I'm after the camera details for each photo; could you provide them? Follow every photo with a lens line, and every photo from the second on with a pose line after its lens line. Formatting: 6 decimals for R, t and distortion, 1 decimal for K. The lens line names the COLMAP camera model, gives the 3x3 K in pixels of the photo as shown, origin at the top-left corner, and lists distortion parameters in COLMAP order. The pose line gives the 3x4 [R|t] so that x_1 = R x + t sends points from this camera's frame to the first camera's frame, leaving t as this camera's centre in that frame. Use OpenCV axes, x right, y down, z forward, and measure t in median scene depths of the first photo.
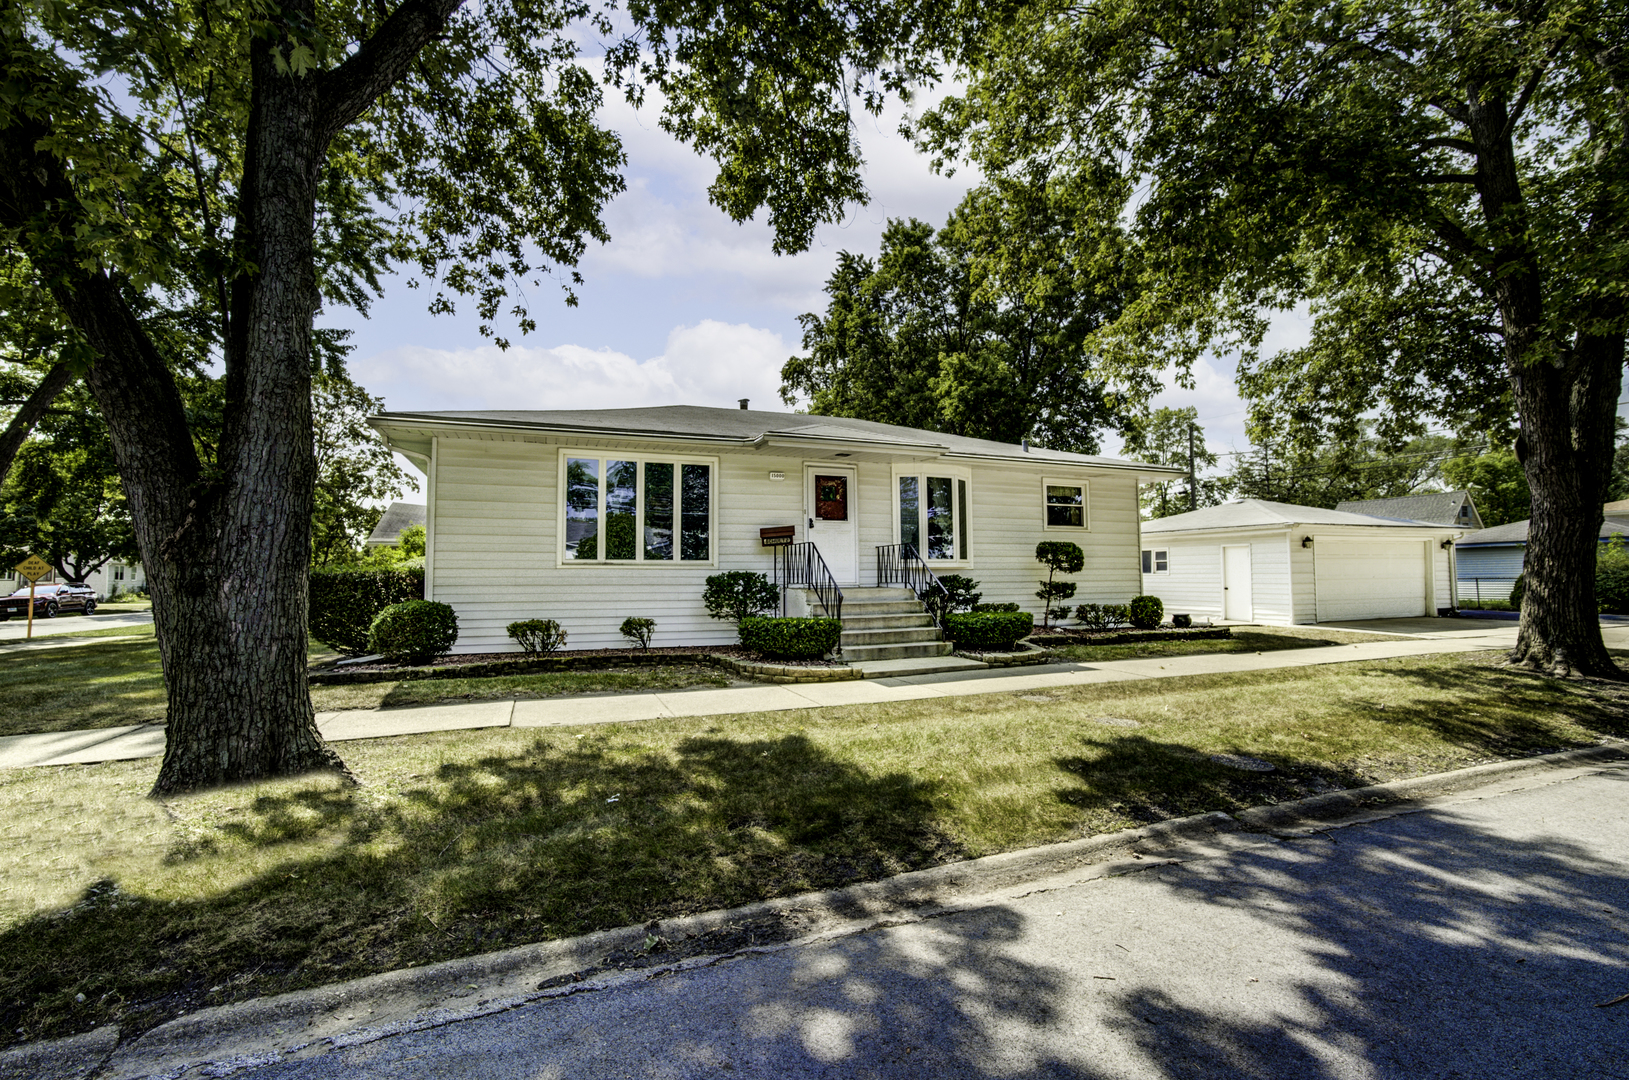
lens RADIAL K [[627.6, 0, 814.5], [0, 627.6, 540.0], [0, 0, 1]] dist [-0.092536, 0.000001]
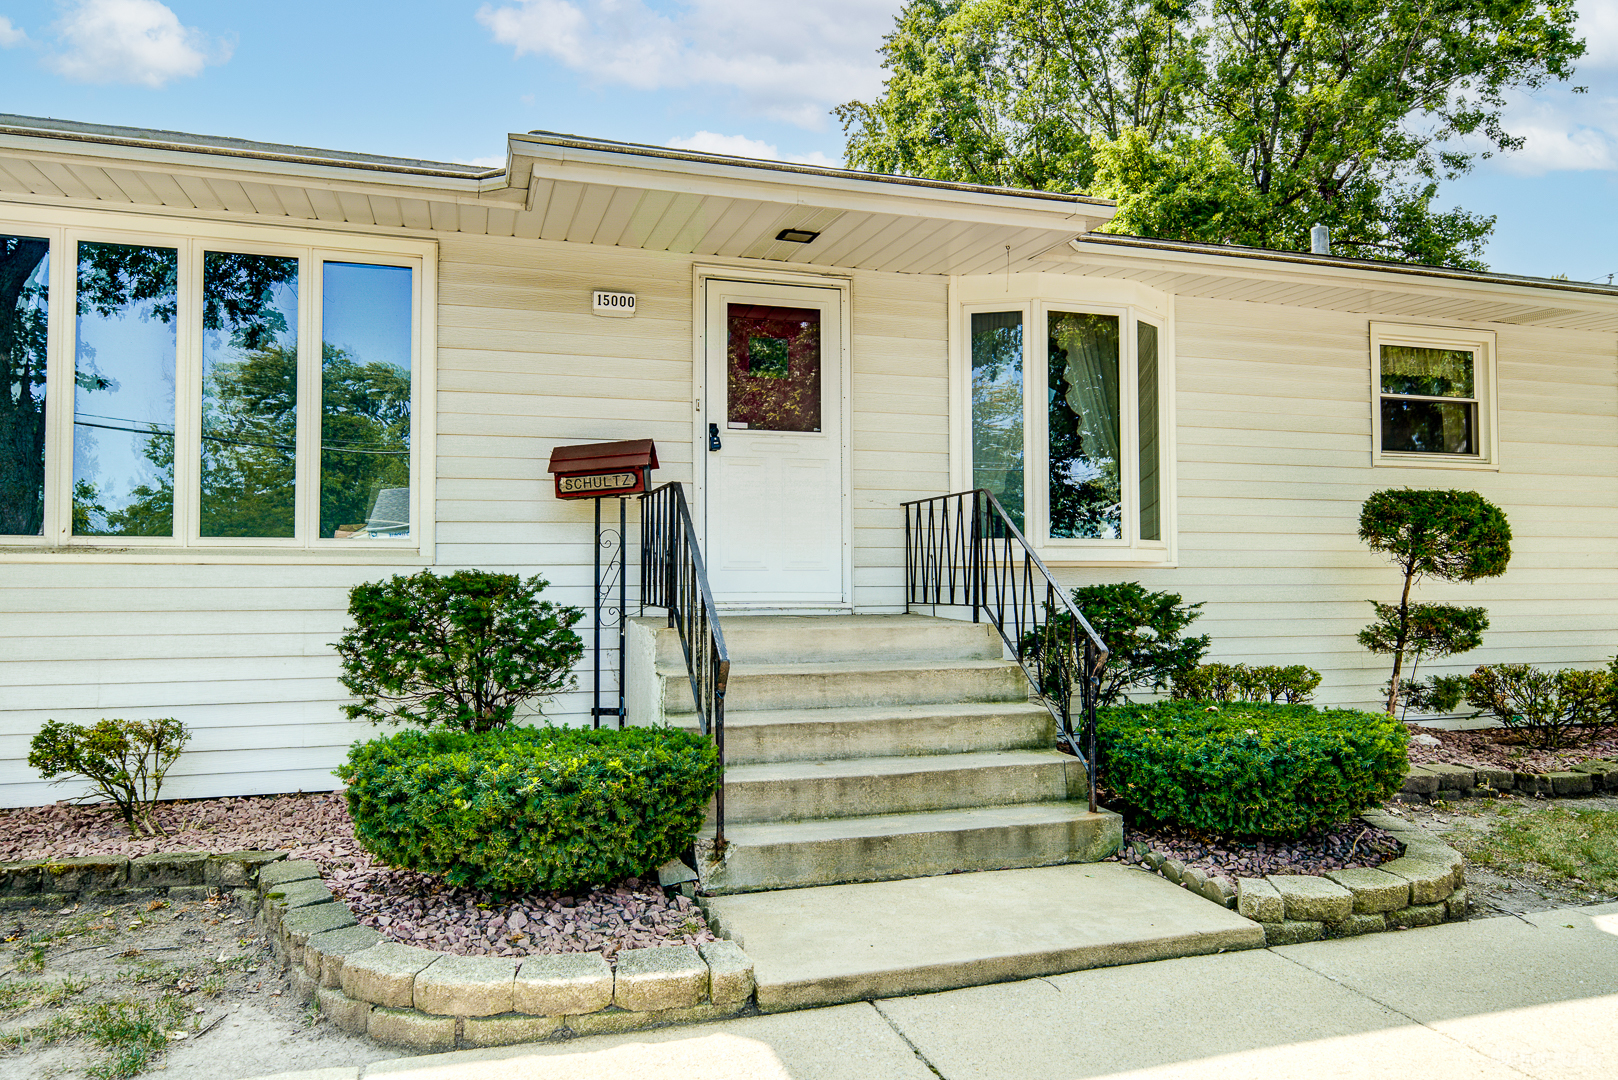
lens RADIAL K [[975.8, 0, 809.0], [0, 975.8, 540.0], [0, 0, 1]] dist [0.002912, -0.000021]
pose [[0.996467, 0.002042, -0.083955, 0.094377], [0.000053, 0.999689, 0.024955, 0.018101], [0.083980, -0.024871, 0.996157, 0.445229]]
